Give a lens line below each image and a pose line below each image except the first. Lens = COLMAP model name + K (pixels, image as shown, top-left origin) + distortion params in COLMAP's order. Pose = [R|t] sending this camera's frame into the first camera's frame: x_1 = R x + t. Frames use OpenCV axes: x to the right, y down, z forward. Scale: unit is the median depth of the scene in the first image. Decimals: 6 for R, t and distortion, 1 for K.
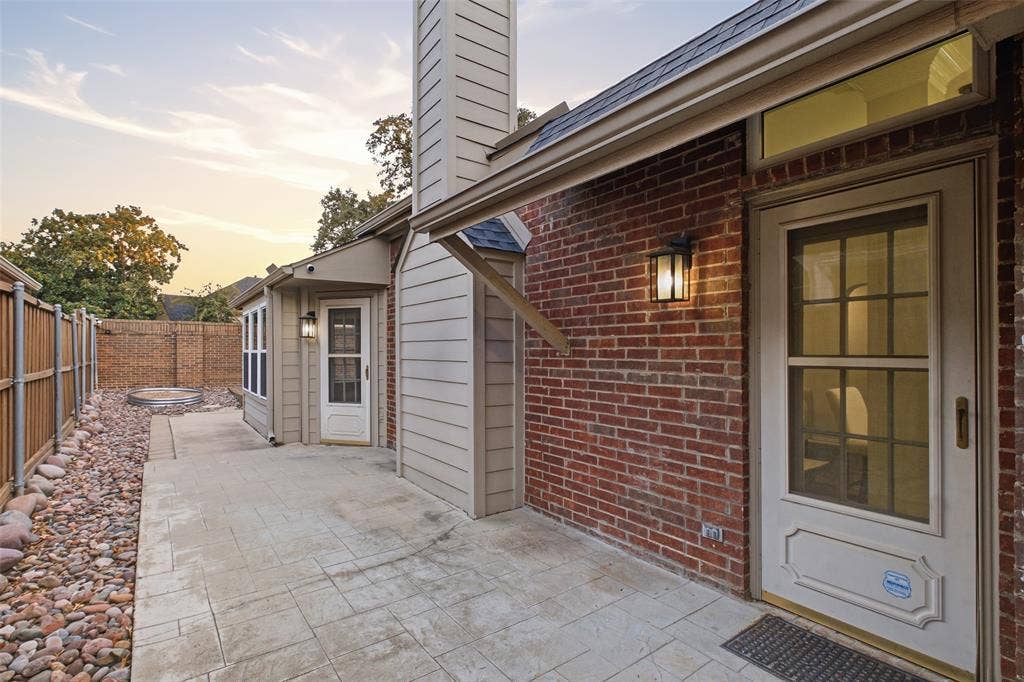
lens RADIAL K [[488.1, 0, 509.5], [0, 488.1, 351.8], [0, 0, 1]] dist [-0.000223, 0.000020]
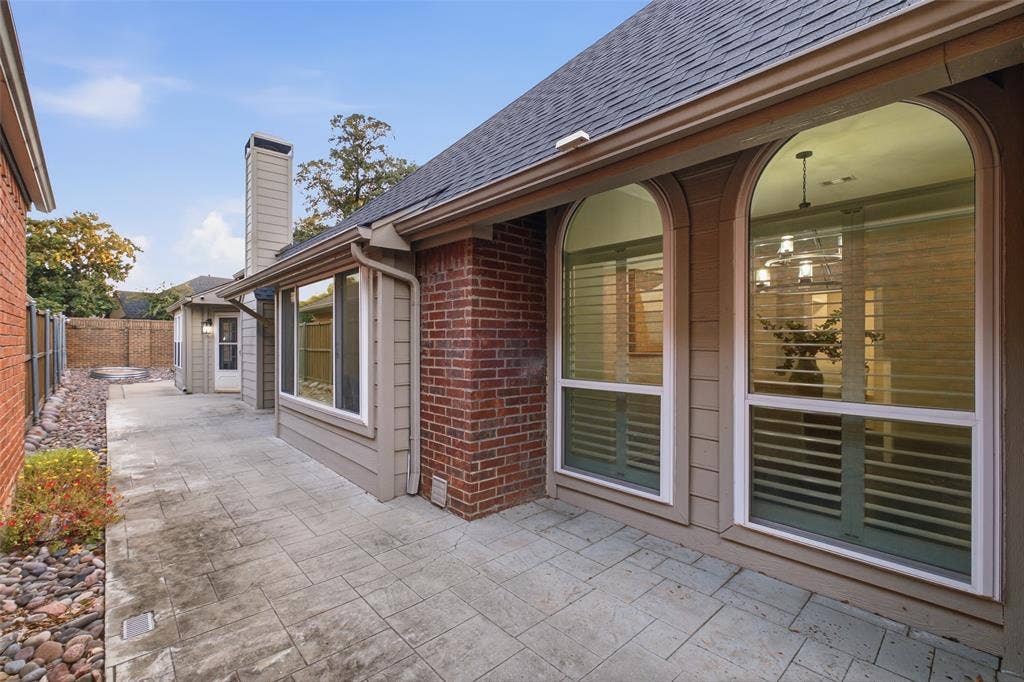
lens RADIAL K [[437.7, 0, 512.0], [0, 437.7, 341.0], [0, 0, 1]] dist [0.000416, 0.000069]
pose [[0.993417, 0.003145, 0.114508, 0.162077], [-0.002594, 0.999984, -0.004966, 0.001048], [-0.114522, 0.004636, 0.993410, -0.227599]]
